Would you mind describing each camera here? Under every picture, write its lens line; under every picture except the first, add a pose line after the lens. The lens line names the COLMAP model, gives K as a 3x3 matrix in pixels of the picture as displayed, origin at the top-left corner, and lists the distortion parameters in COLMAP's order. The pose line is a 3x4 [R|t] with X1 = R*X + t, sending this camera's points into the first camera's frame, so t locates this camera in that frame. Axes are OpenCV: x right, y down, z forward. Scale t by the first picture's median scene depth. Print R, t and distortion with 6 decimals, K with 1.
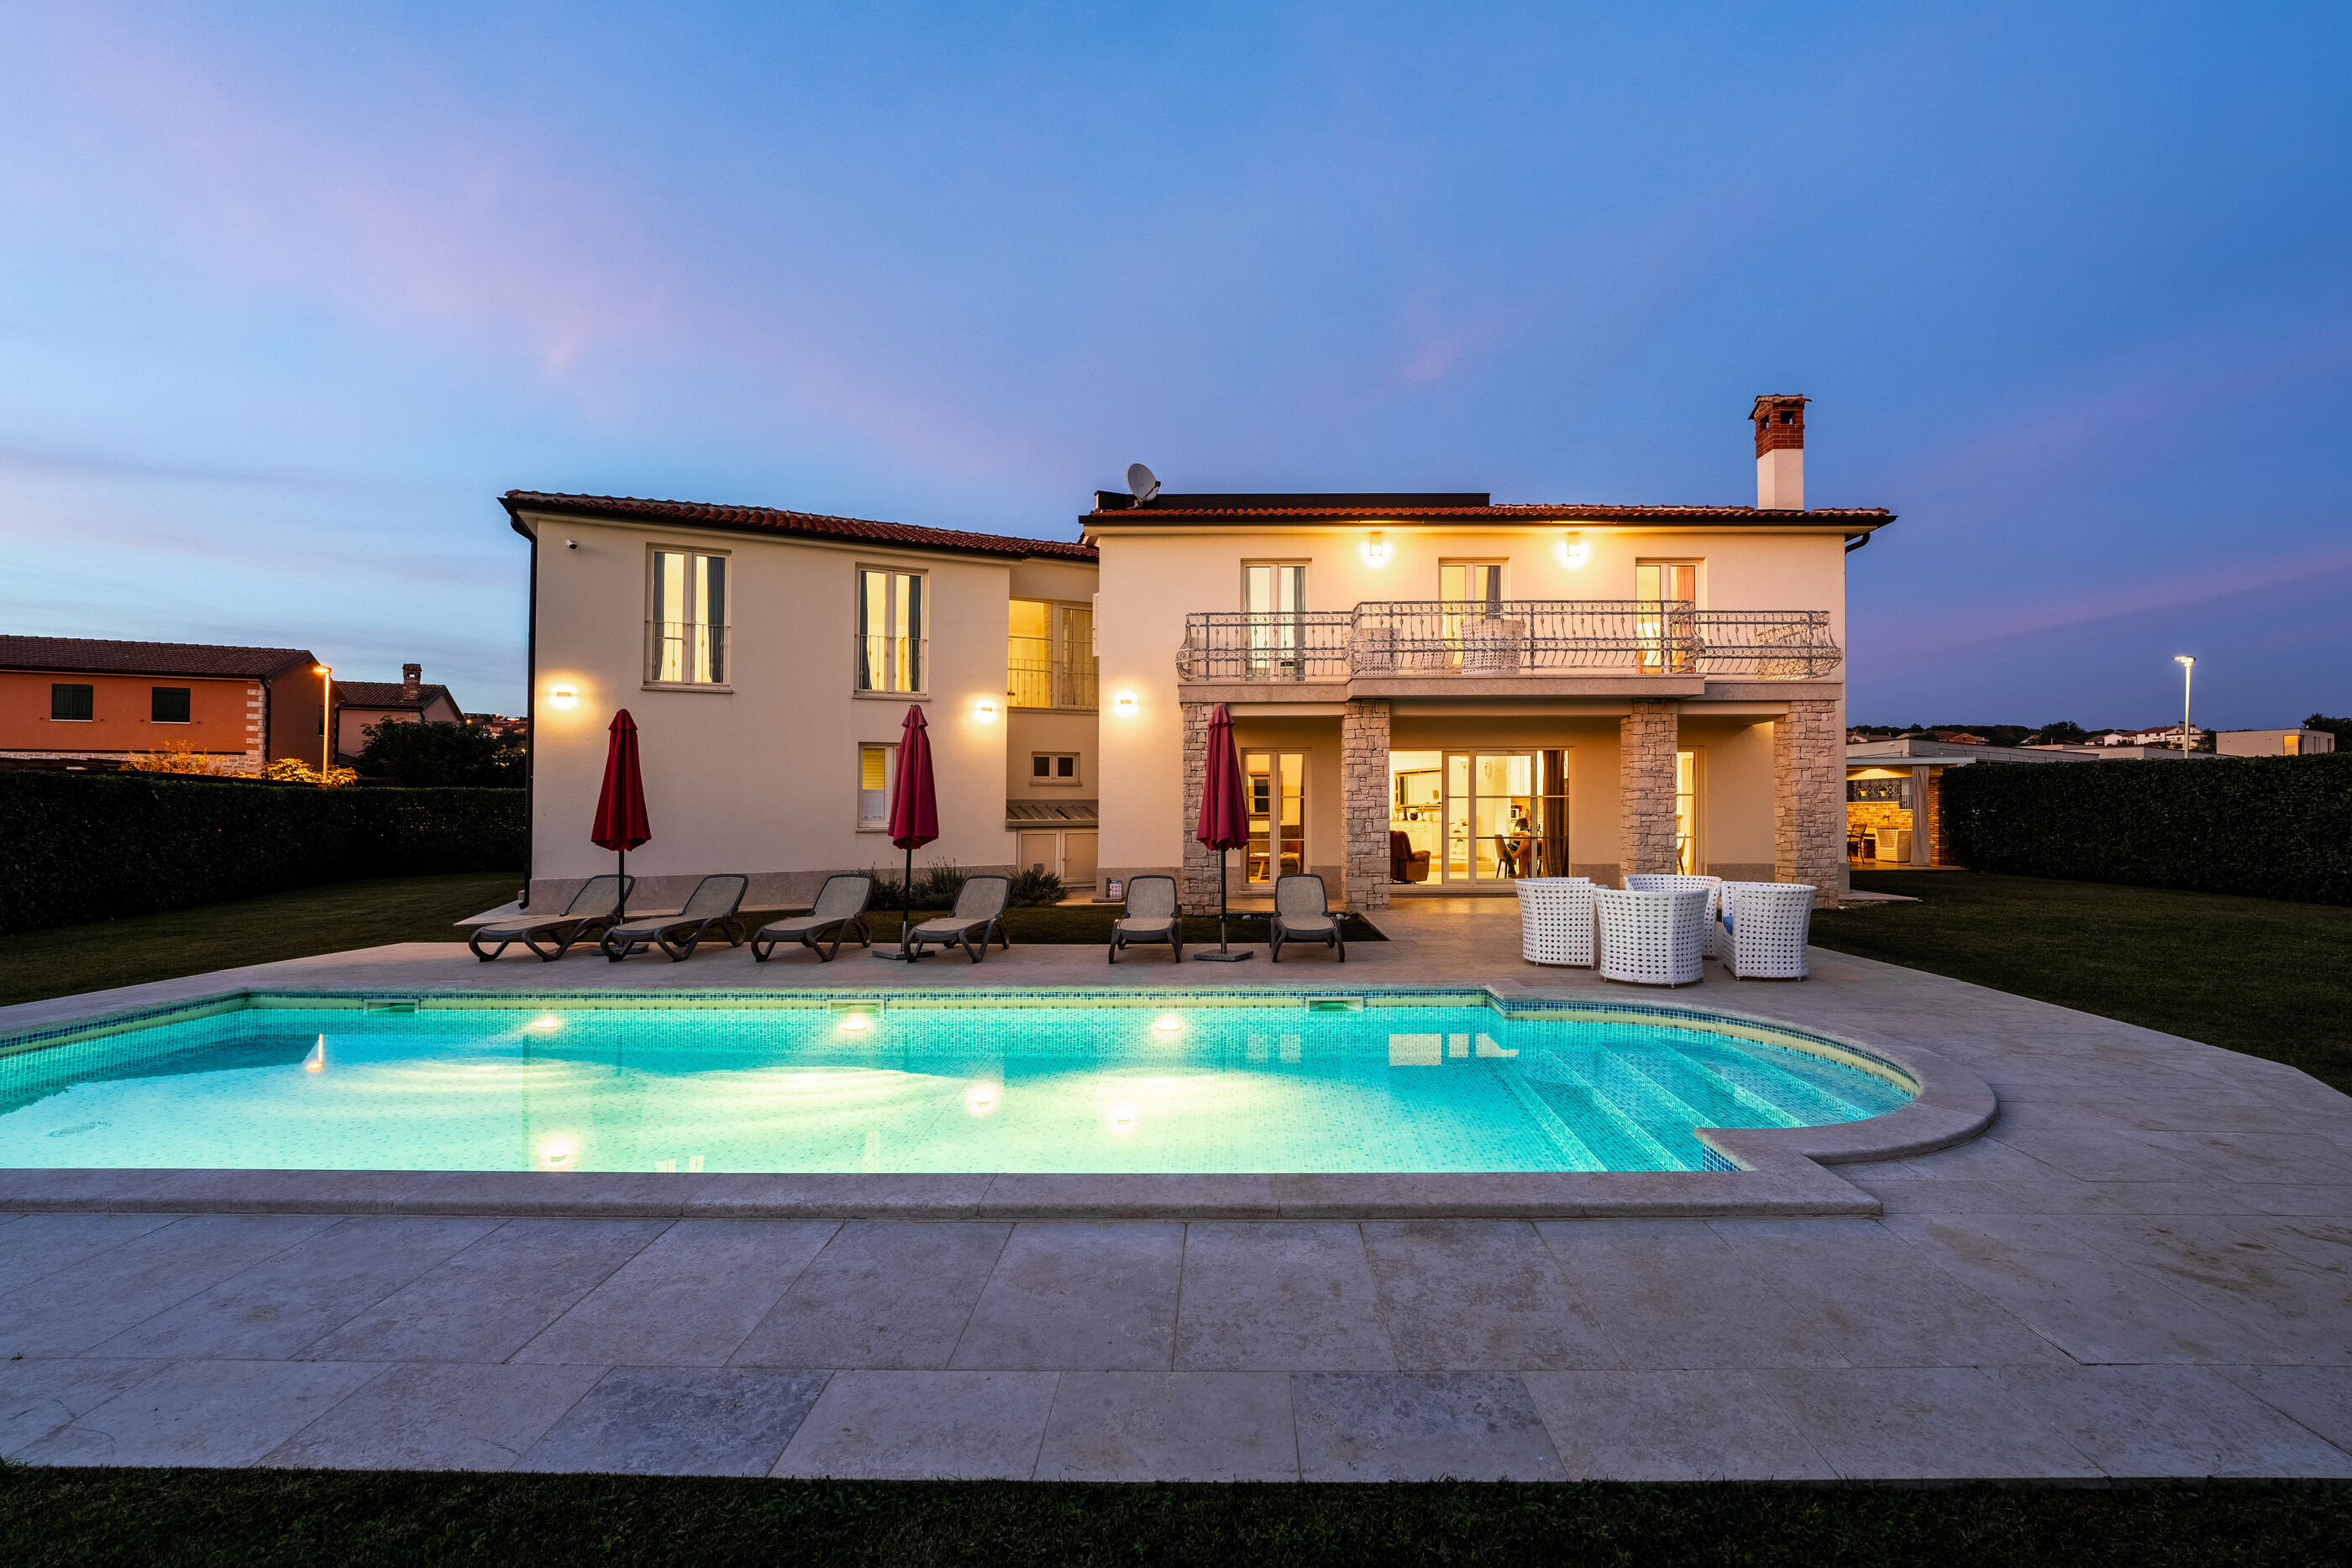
lens RADIAL K [[998.4, 0, 1204.3], [0, 998.4, 784.3], [0, 0, 1]] dist [-0.011743, 0.000003]
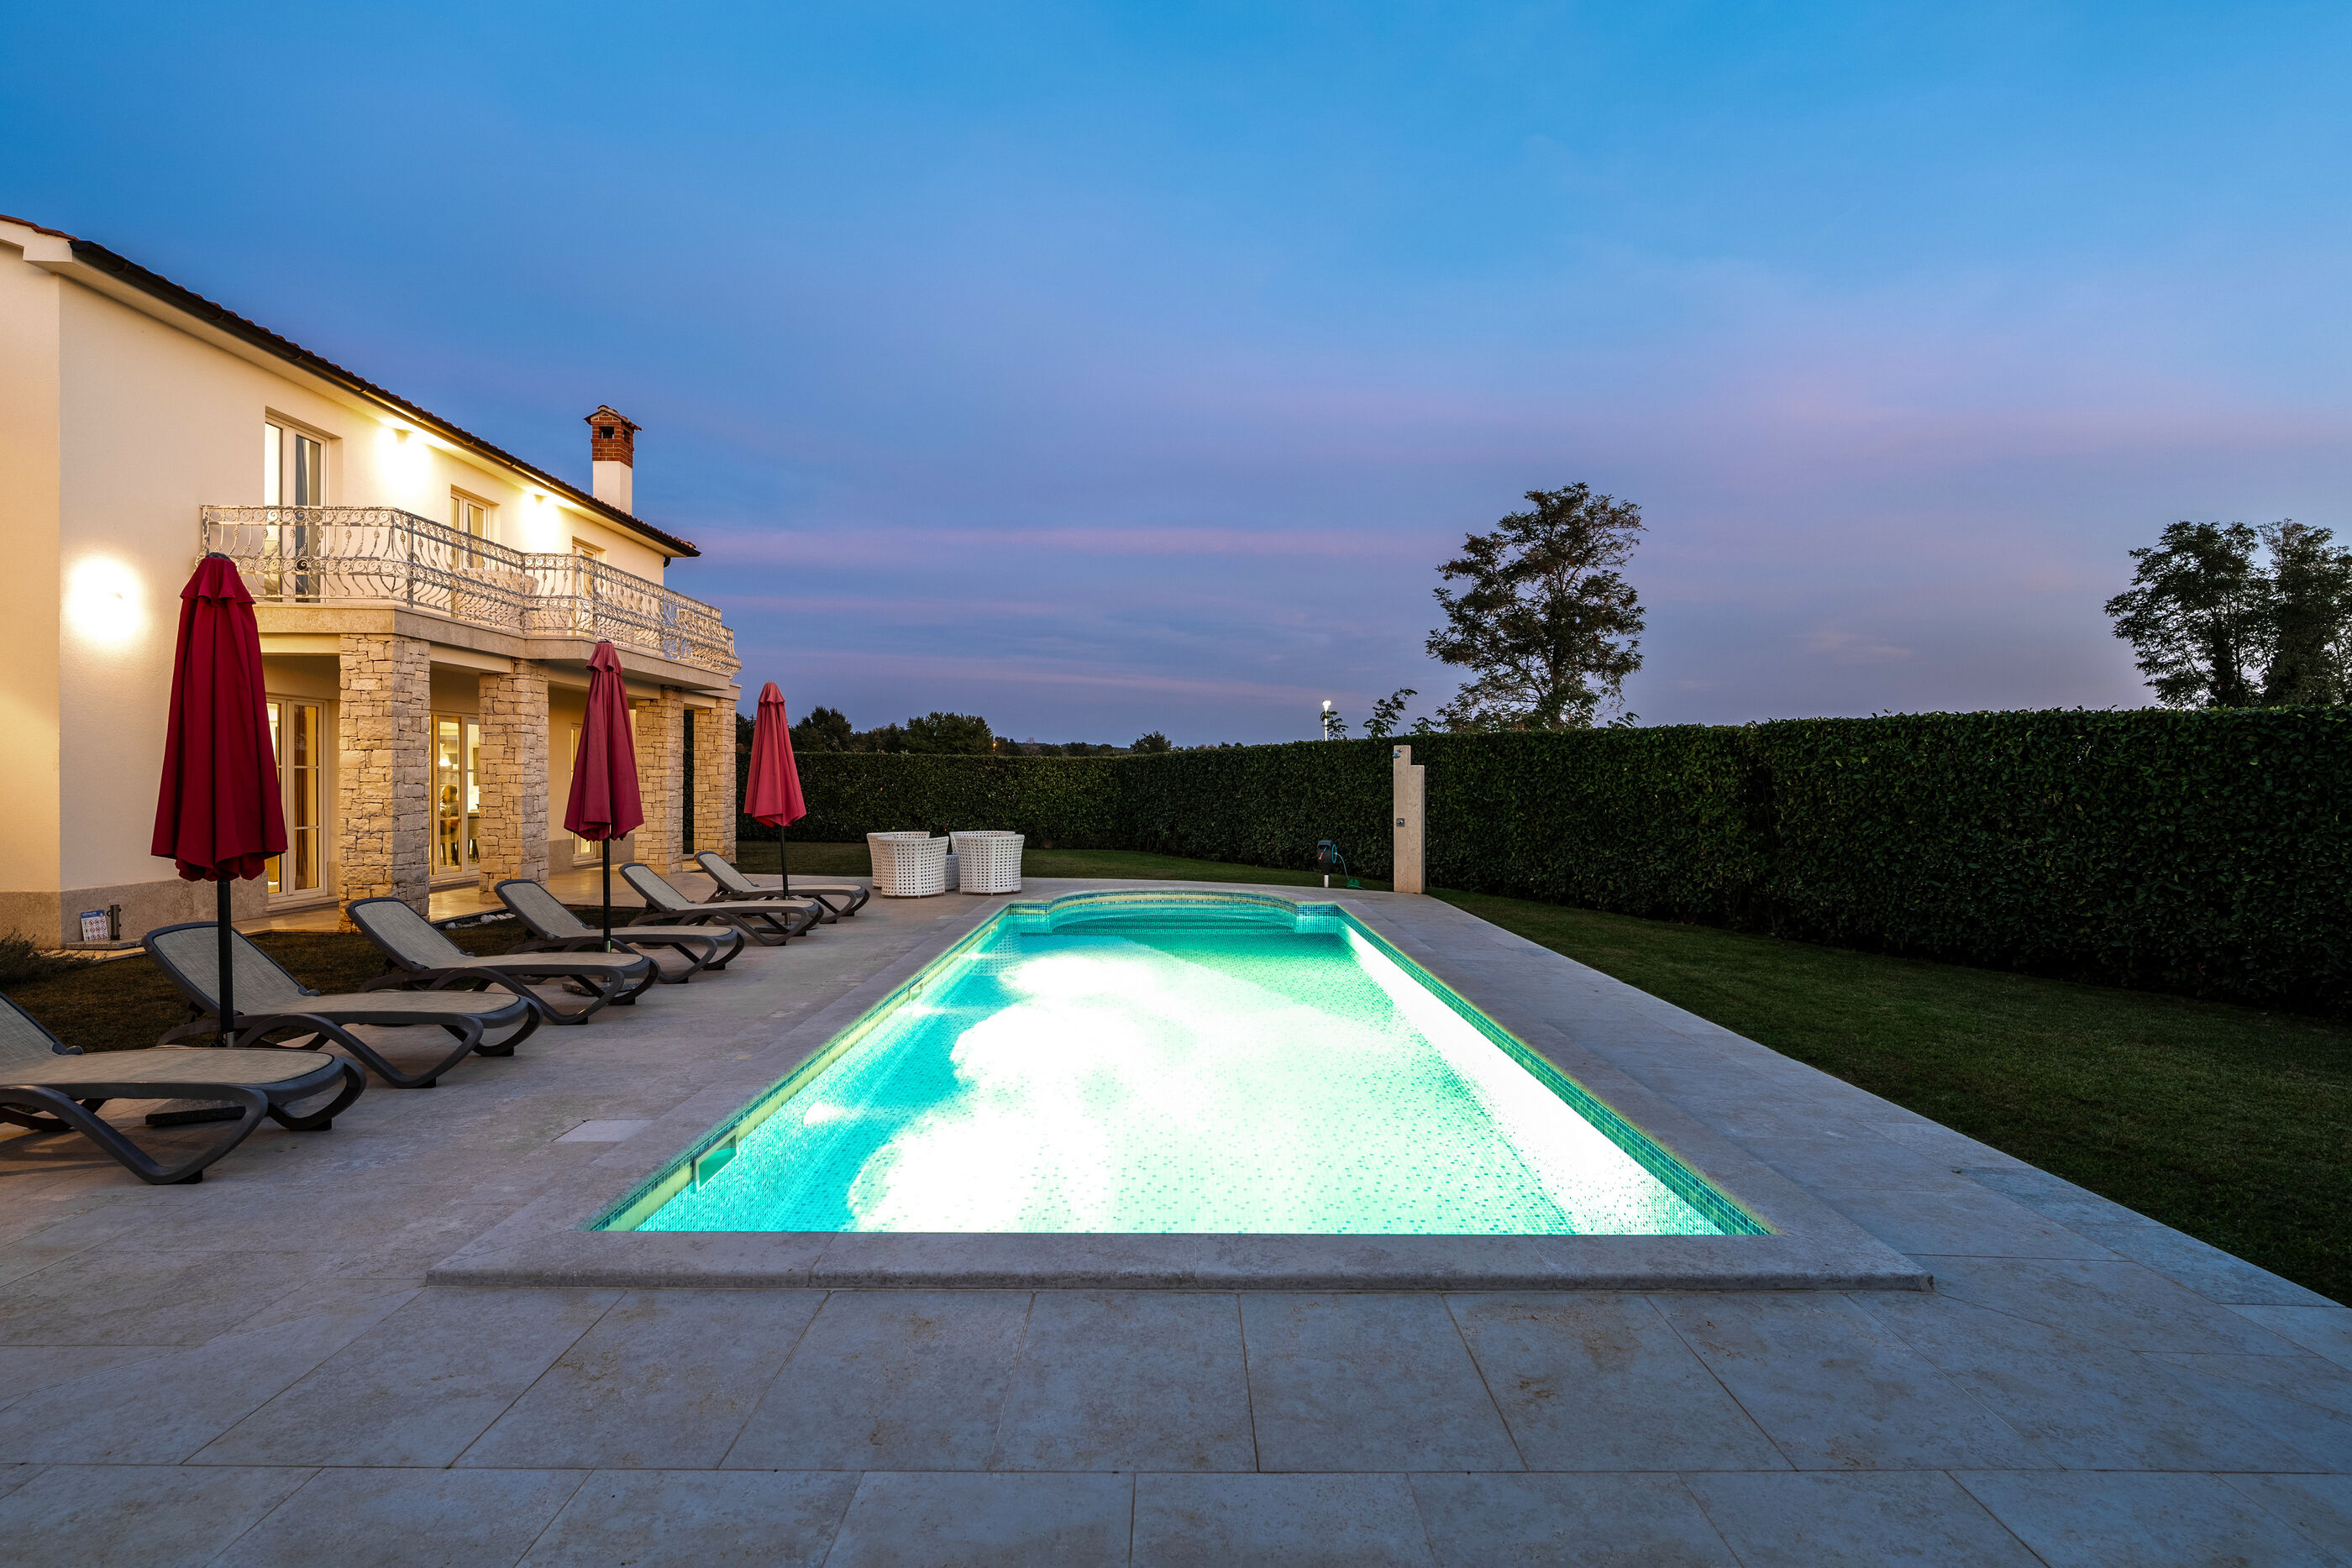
lens RADIAL K [[1102.6, 0, 1206.8], [0, 1102.6, 790.0], [0, 0, 1]] dist [-0.006856, 0.000496]
pose [[-0.030111, -0.002964, 0.999542, -0.703704], [-0.026903, 0.999636, 0.002153, 0.009824], [-0.999184, -0.026825, -0.030180, 0.386749]]
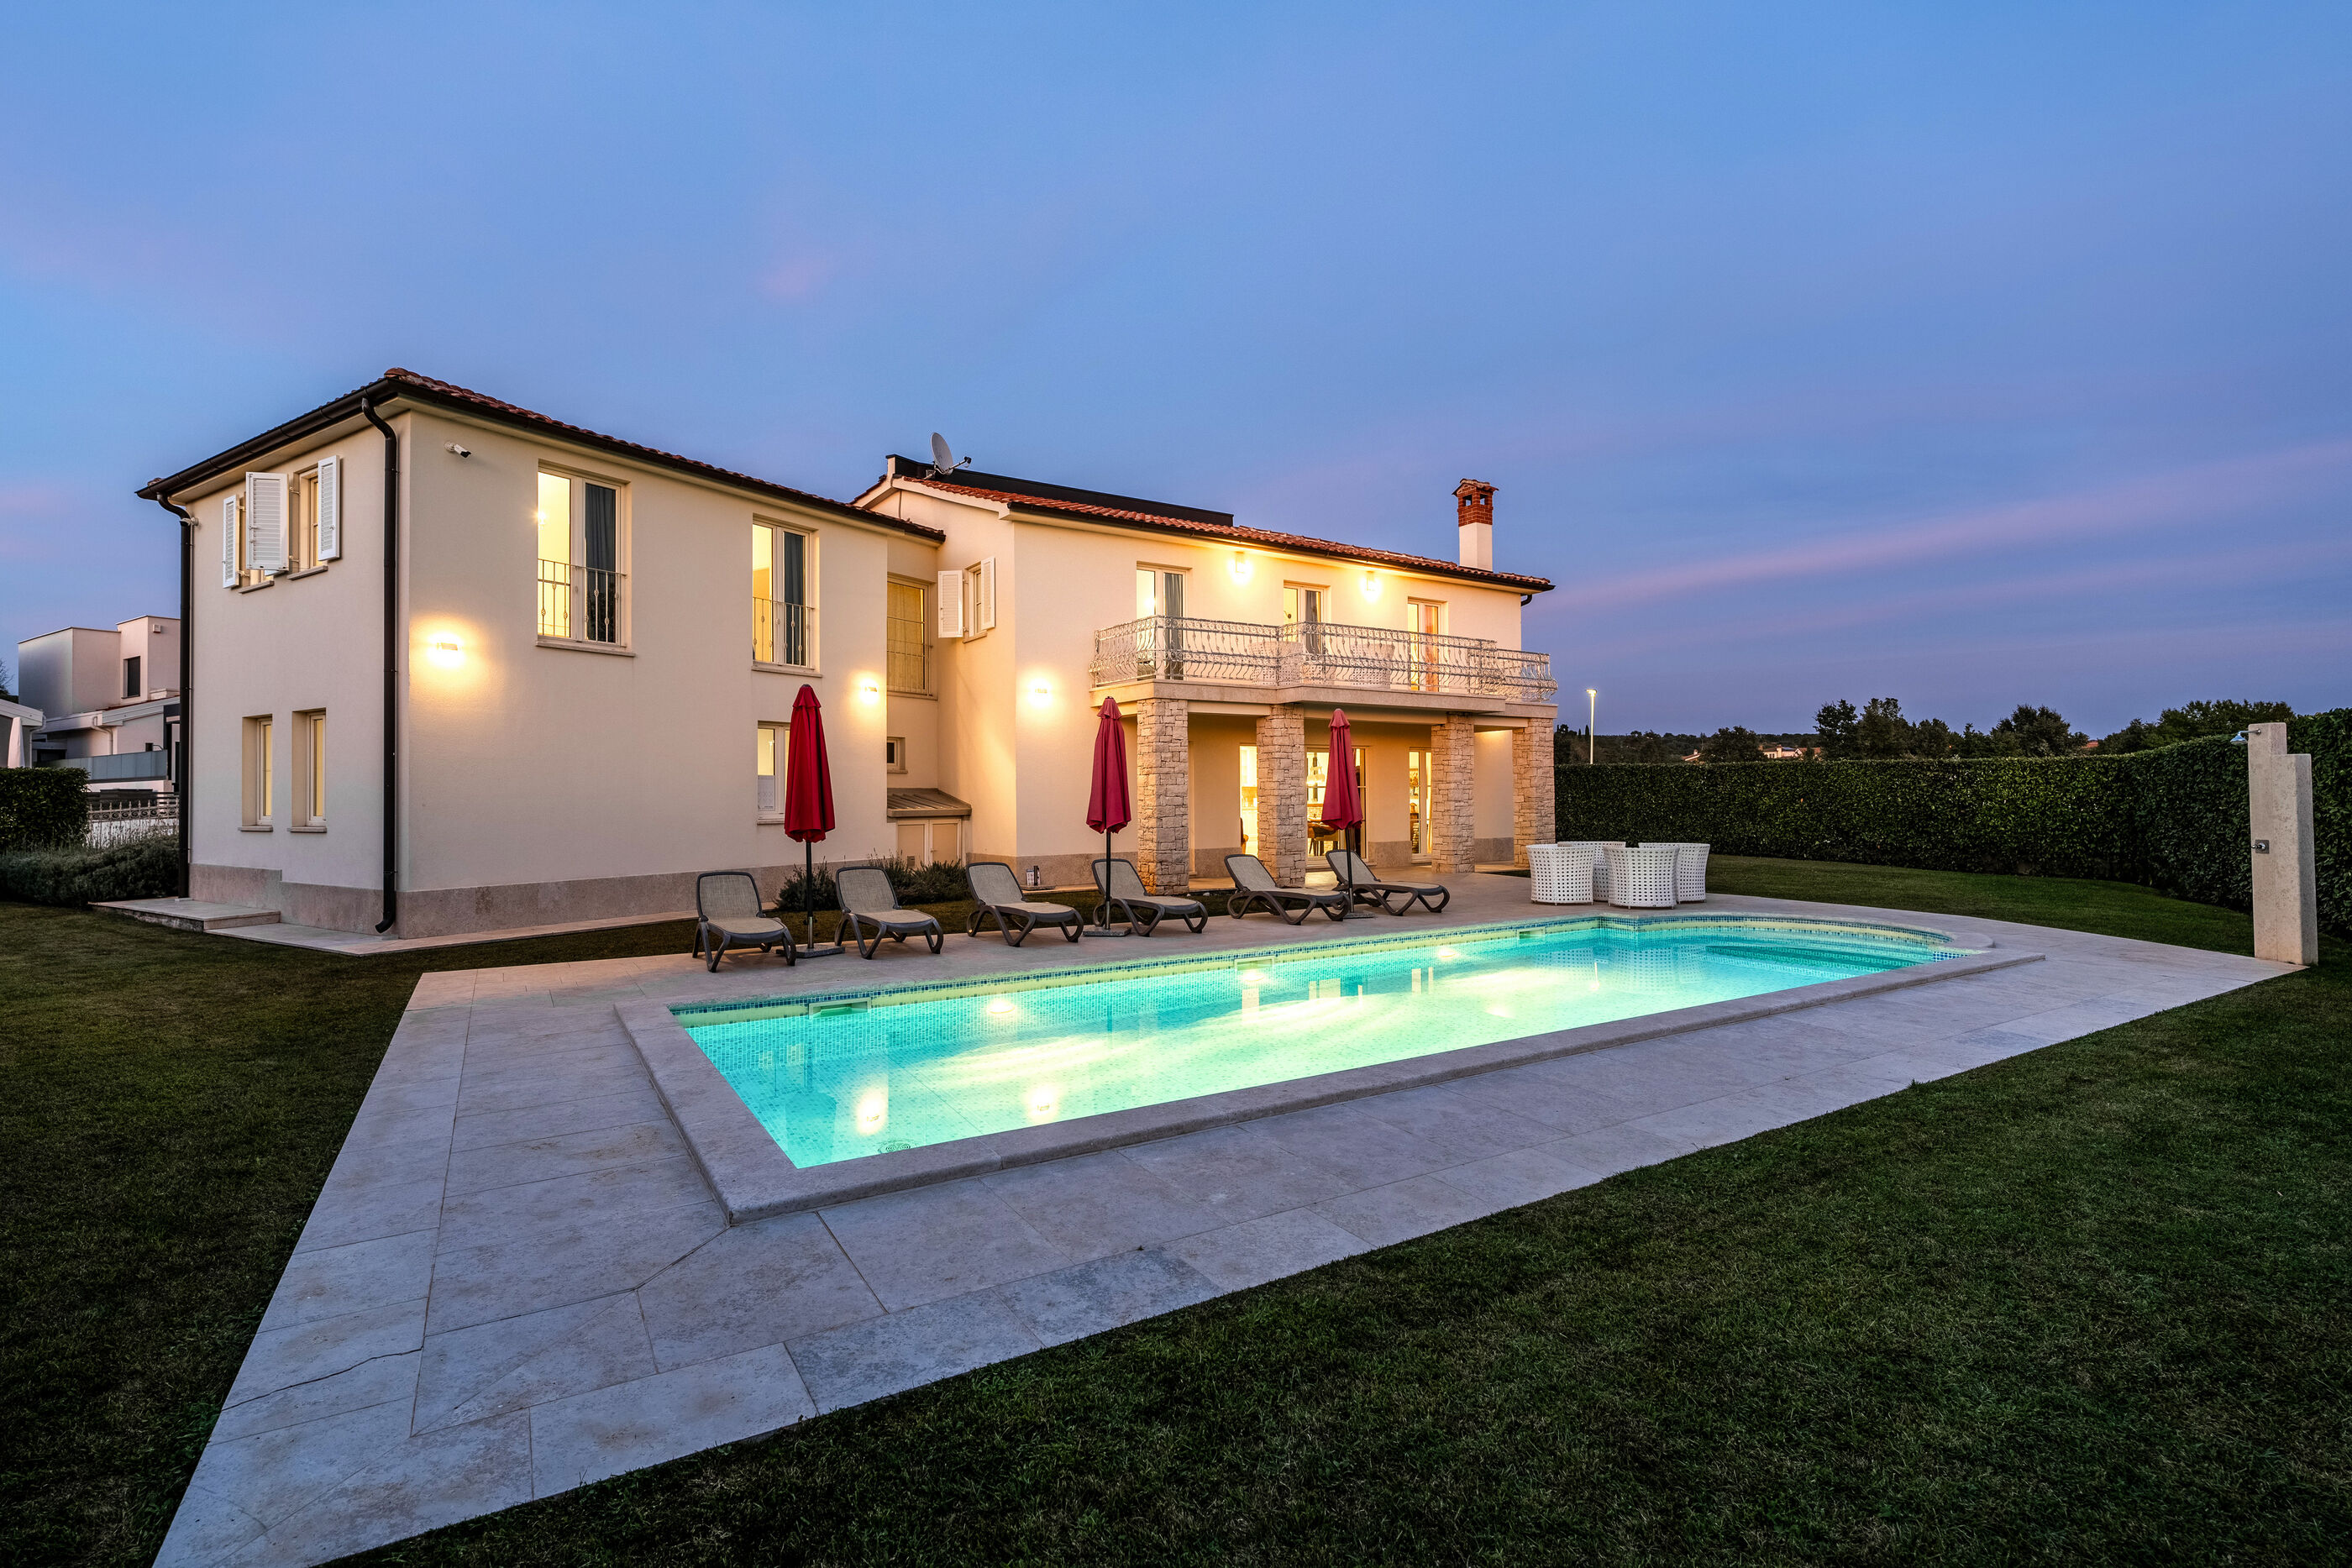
lens RADIAL K [[1102.6, 0, 1206.8], [0, 1102.6, 790.0], [0, 0, 1]] dist [-0.006856, 0.000496]
pose [[0.832998, 0.003087, 0.553268, -0.544260], [-0.010170, 0.999901, 0.009734, 0.004383], [-0.553183, -0.013735, 0.832947, -0.017381]]
